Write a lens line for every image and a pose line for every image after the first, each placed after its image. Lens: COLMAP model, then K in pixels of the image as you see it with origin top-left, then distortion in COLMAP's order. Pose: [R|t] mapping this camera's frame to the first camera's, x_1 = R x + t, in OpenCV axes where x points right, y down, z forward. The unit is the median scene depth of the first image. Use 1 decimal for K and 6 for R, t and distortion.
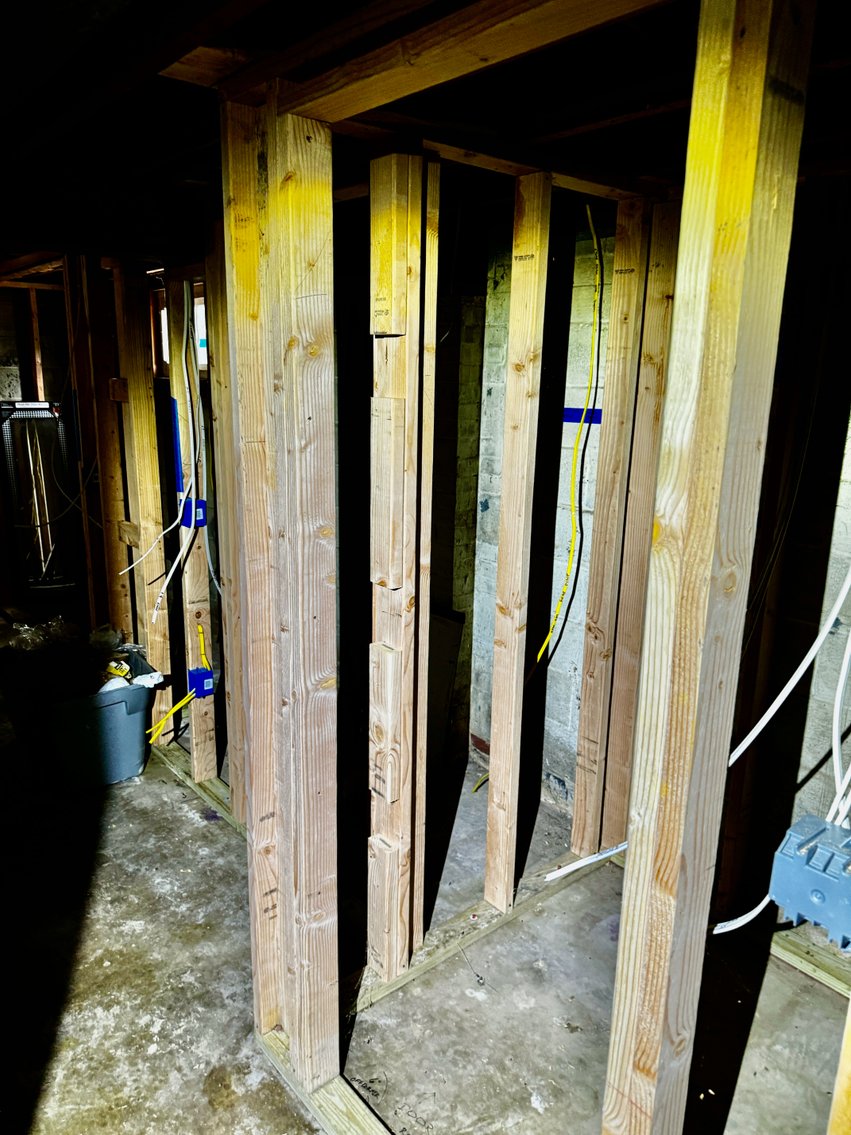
lens RADIAL K [[789.1, 0, 426.0], [0, 789.1, 557.1], [0, 0, 1]] dist [0.076260, -0.103416]
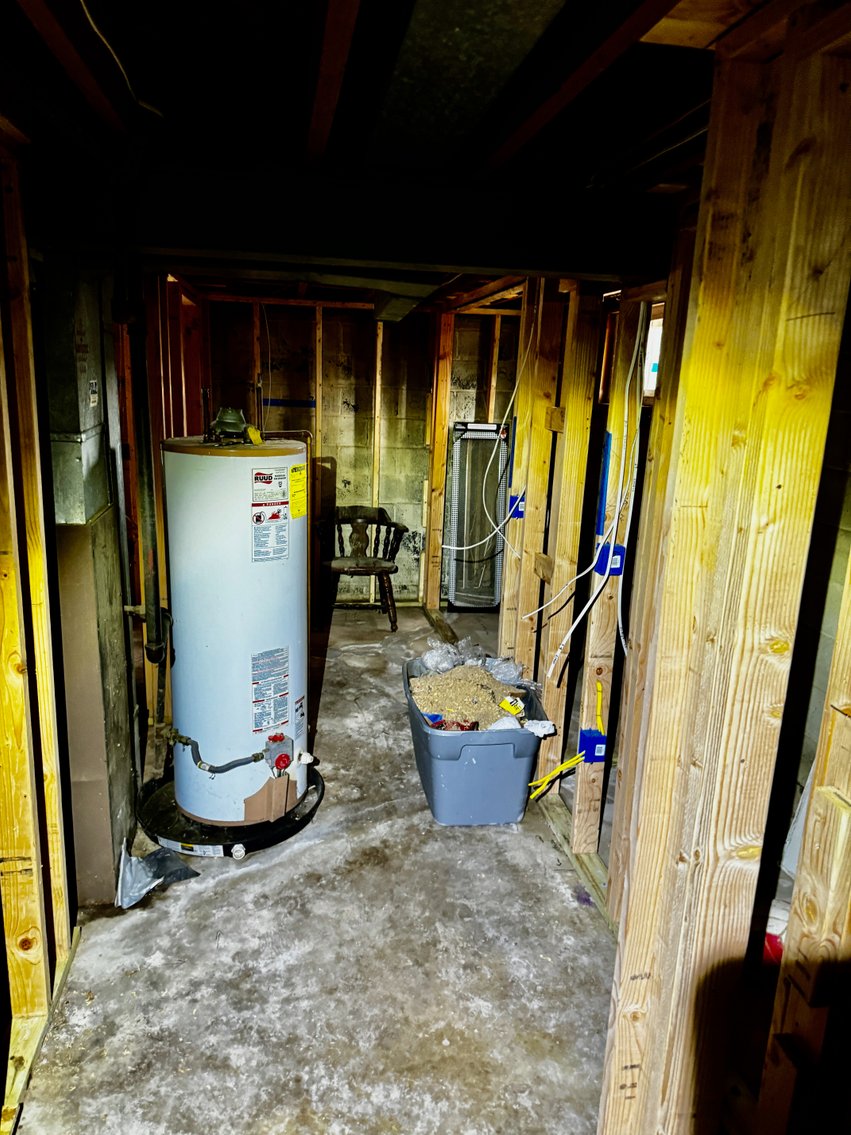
lens RADIAL K [[789.1, 0, 426.0], [0, 789.1, 557.1], [0, 0, 1]] dist [0.076260, -0.103416]
pose [[0.857077, 0.131660, -0.498081, -0.030353], [-0.144731, 0.989392, 0.012484, -0.041483], [0.494441, 0.061389, 0.867040, 0.135895]]
